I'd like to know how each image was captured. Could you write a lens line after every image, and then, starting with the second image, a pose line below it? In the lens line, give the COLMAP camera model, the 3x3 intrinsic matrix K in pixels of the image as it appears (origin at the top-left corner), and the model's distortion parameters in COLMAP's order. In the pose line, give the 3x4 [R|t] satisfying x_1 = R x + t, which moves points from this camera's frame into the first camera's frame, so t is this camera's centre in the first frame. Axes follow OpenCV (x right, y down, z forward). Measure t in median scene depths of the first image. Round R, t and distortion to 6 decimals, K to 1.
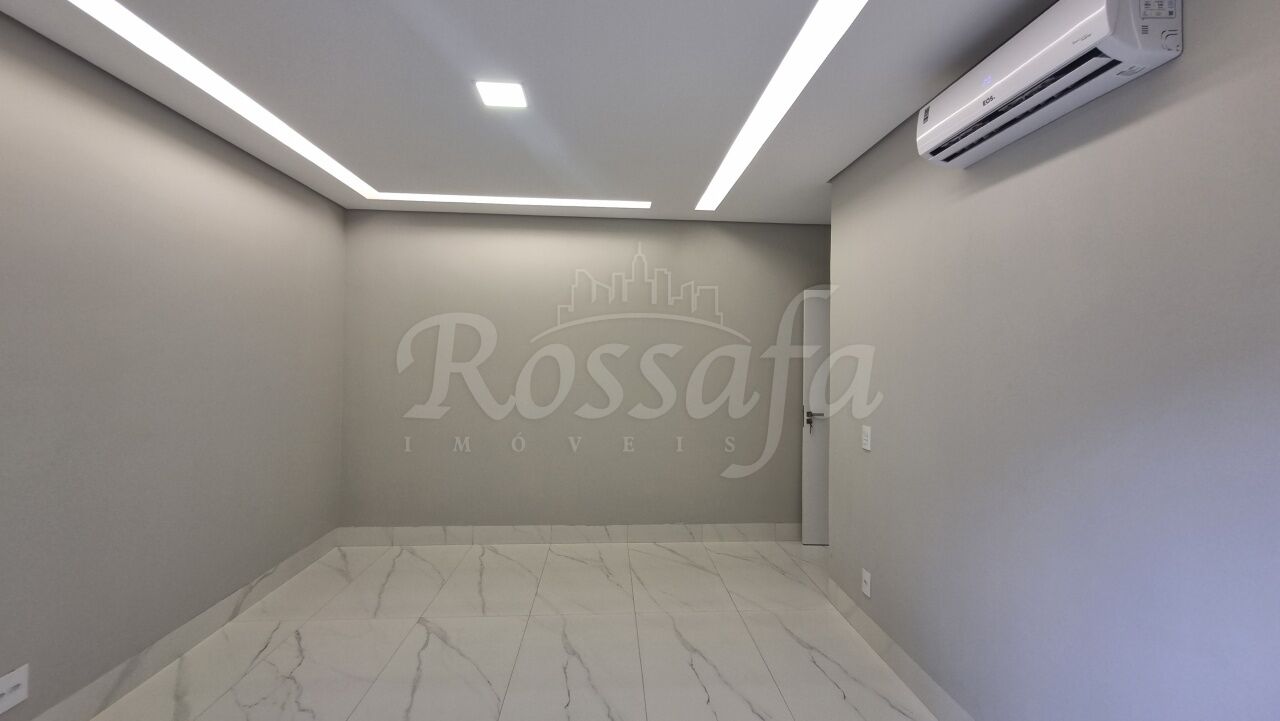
lens RADIAL K [[503.0, 0, 639.5], [0, 503.0, 353.3], [0, 0, 1]] dist [0.011409, -0.002220]
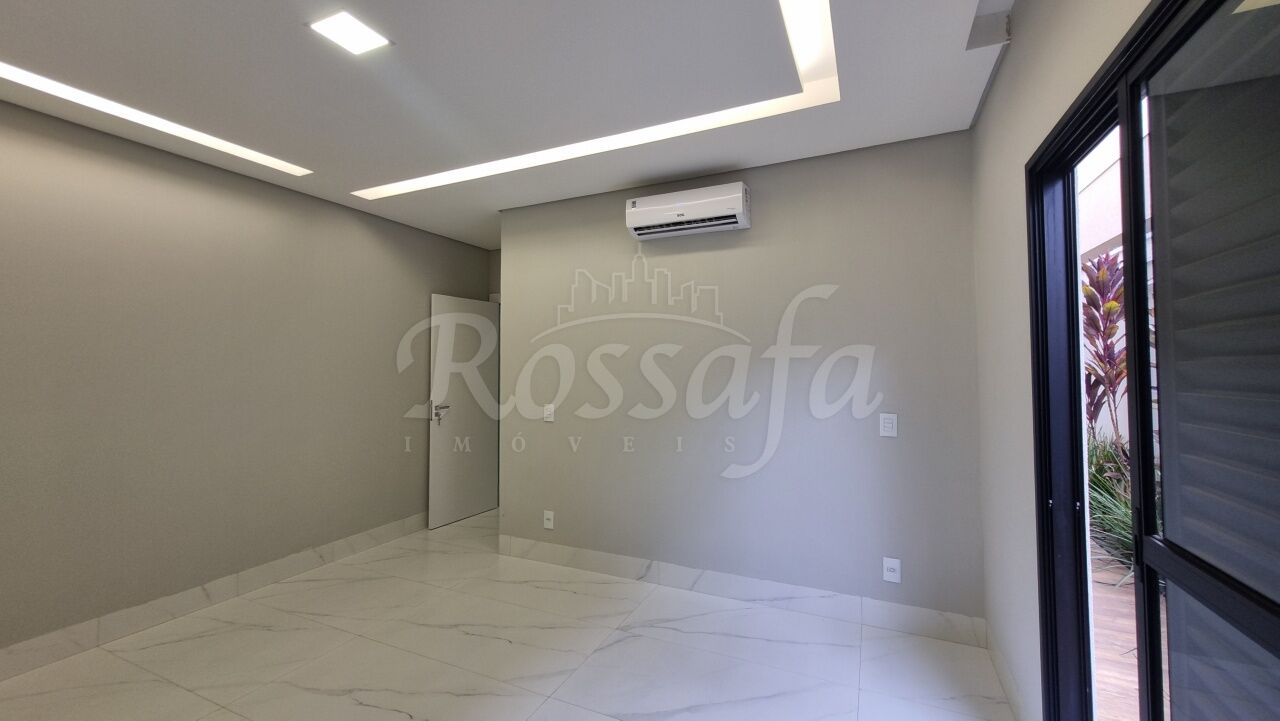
lens RADIAL K [[503.0, 0, 639.5], [0, 503.0, 353.3], [0, 0, 1]] dist [0.011409, -0.002220]
pose [[0.477565, 0.011792, 0.878517, -0.419089], [0.002422, 0.999888, -0.014738, 0.019978], [-0.878593, 0.009166, 0.477483, 0.093468]]
